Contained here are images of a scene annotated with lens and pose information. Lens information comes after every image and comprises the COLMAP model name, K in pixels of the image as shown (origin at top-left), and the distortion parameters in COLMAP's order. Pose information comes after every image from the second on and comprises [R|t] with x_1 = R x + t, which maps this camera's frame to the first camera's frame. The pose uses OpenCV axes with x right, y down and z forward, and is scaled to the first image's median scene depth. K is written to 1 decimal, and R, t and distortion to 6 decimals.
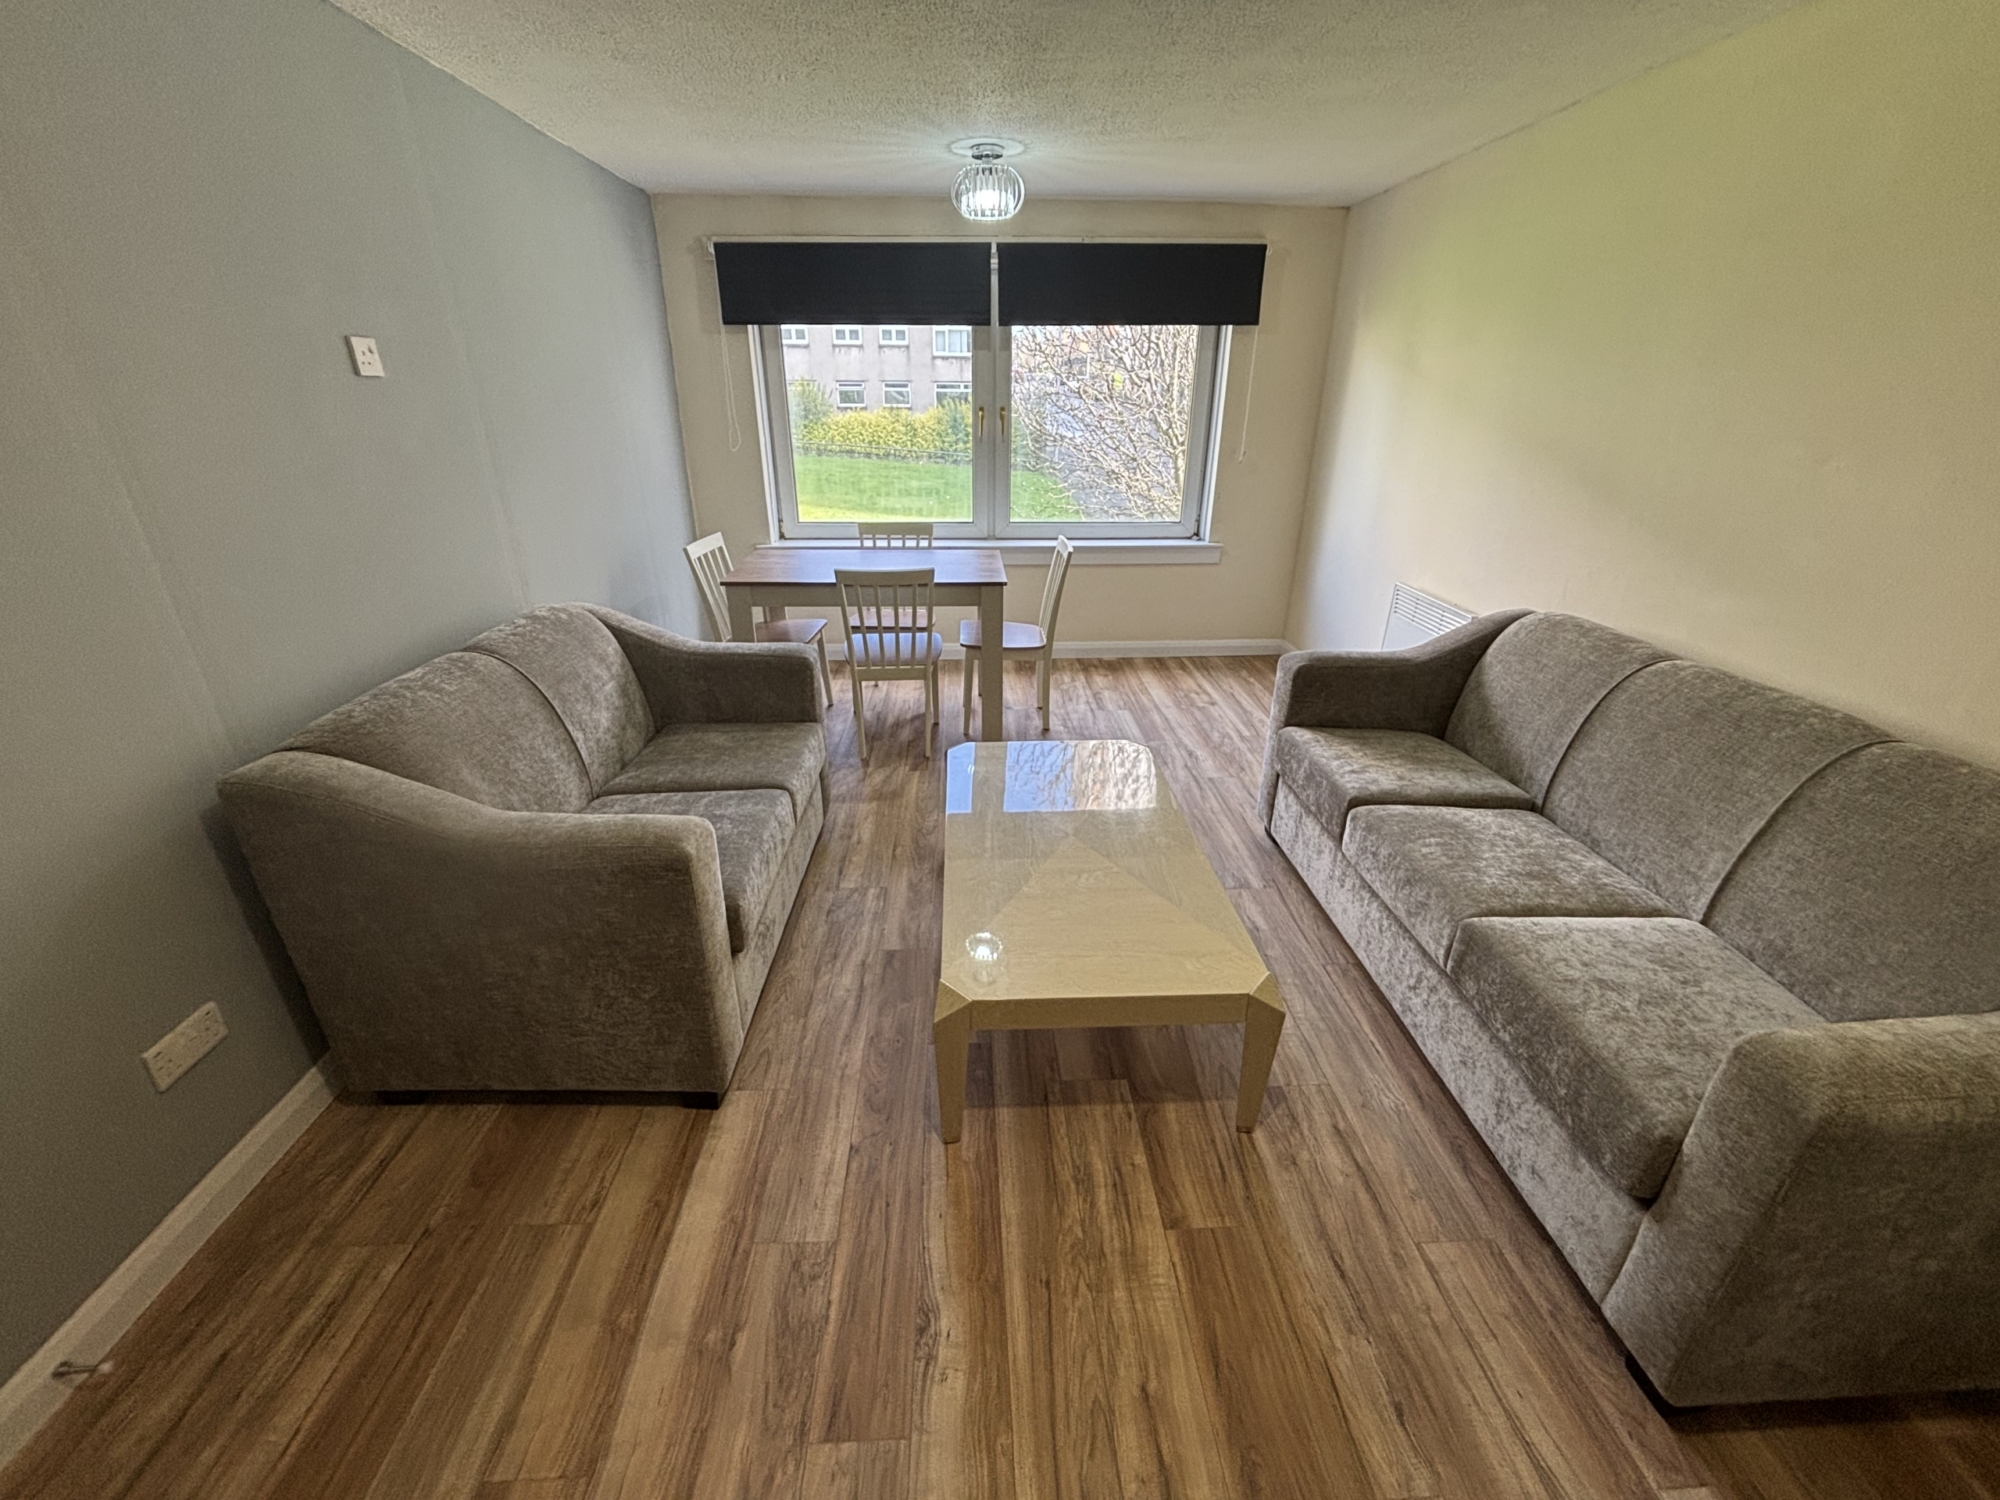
lens RADIAL K [[814.7, 0, 1012.9], [0, 814.7, 738.9], [0, 0, 1]] dist [0.000493, -0.000336]
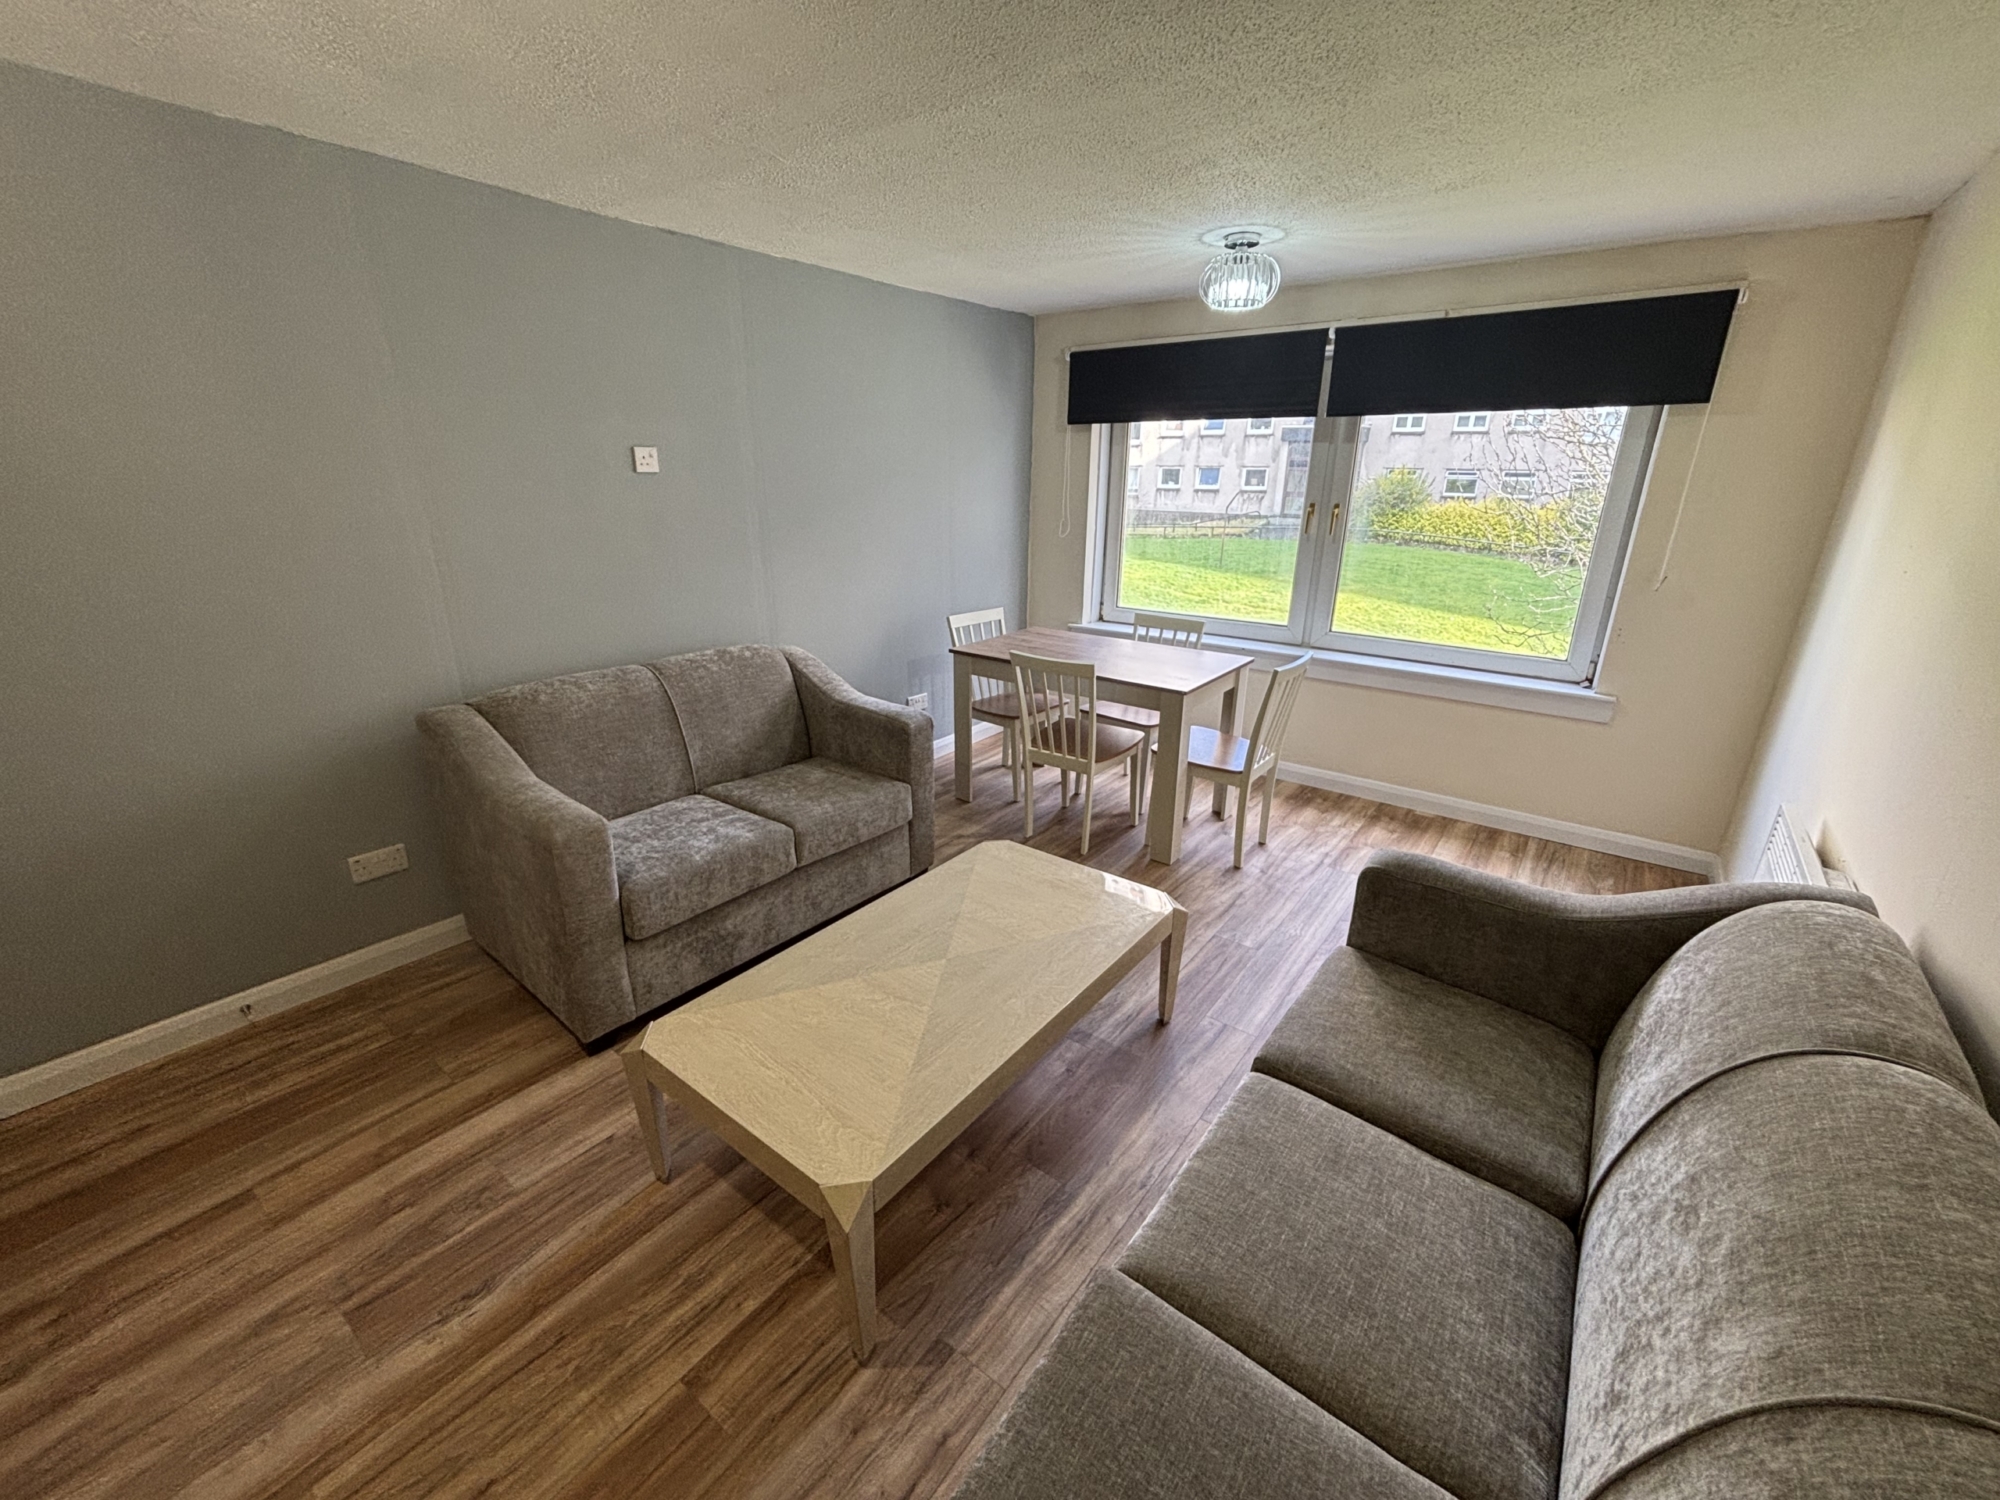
lens RADIAL K [[814.7, 0, 998.3], [0, 814.7, 743.5], [0, 0, 1]] dist [0.000493, -0.000336]
pose [[0.764482, 0.209003, -0.609823, 0.604567], [-0.261963, 0.965075, 0.002357, -0.128753], [0.589018, 0.157950, 0.792534, 0.257722]]
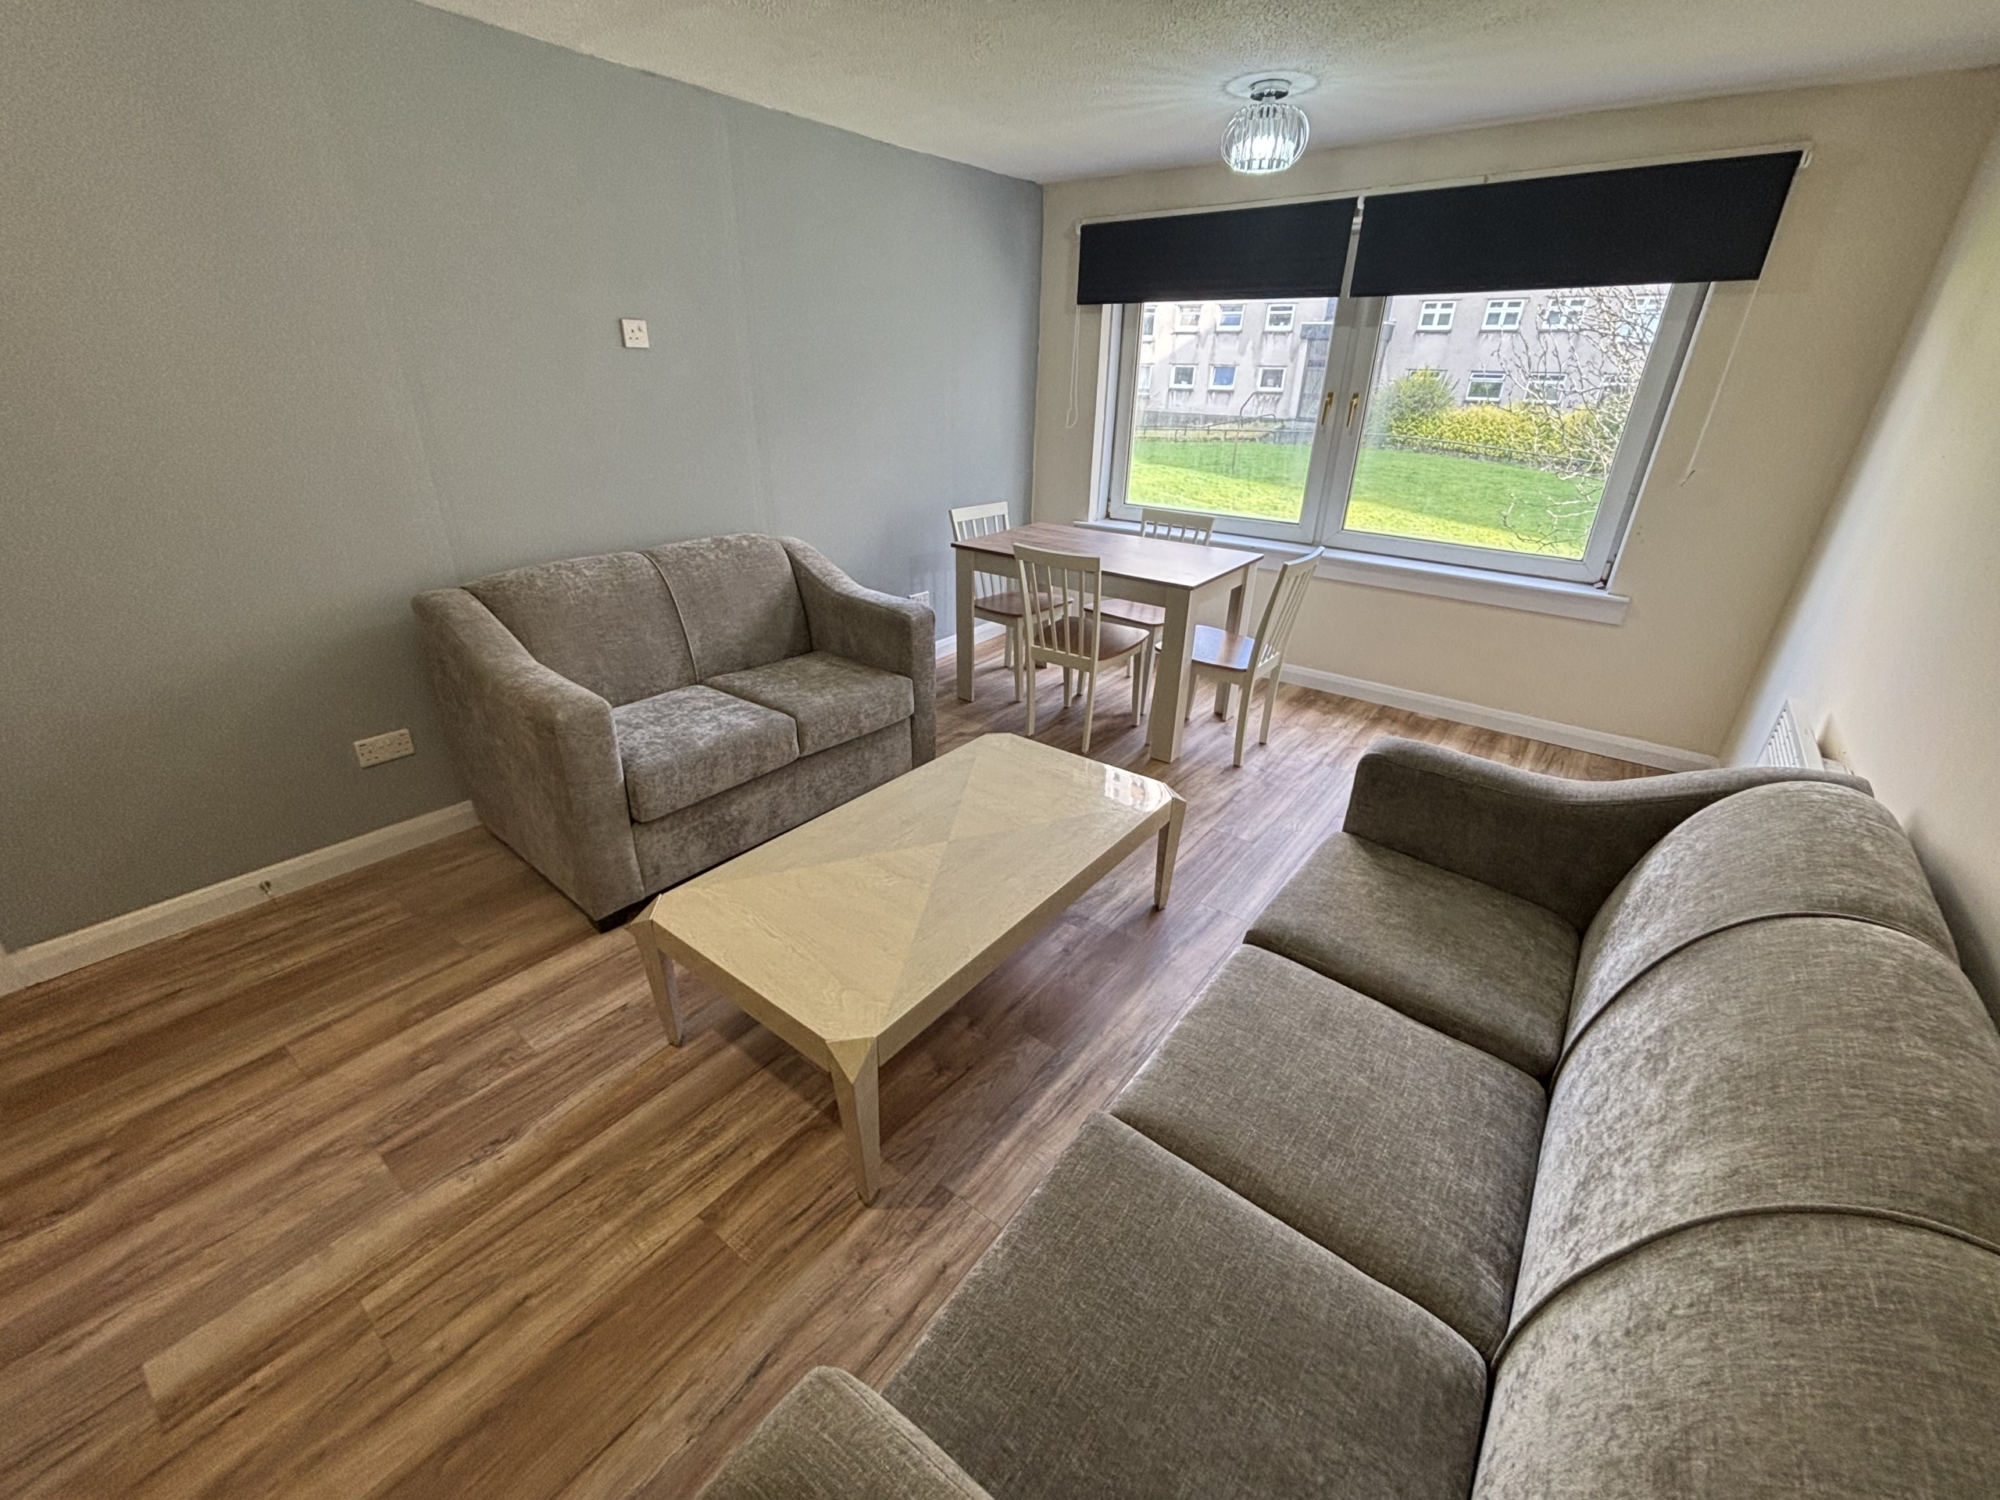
lens RADIAL K [[814.7, 0, 998.0], [0, 814.7, 742.2], [0, 0, 1]] dist [0.000493, -0.000336]
pose [[0.760429, 0.280093, -0.585915, 0.609601], [-0.271249, 0.956730, 0.105318, -0.100918], [0.590061, 0.078842, 0.803500, 0.264003]]
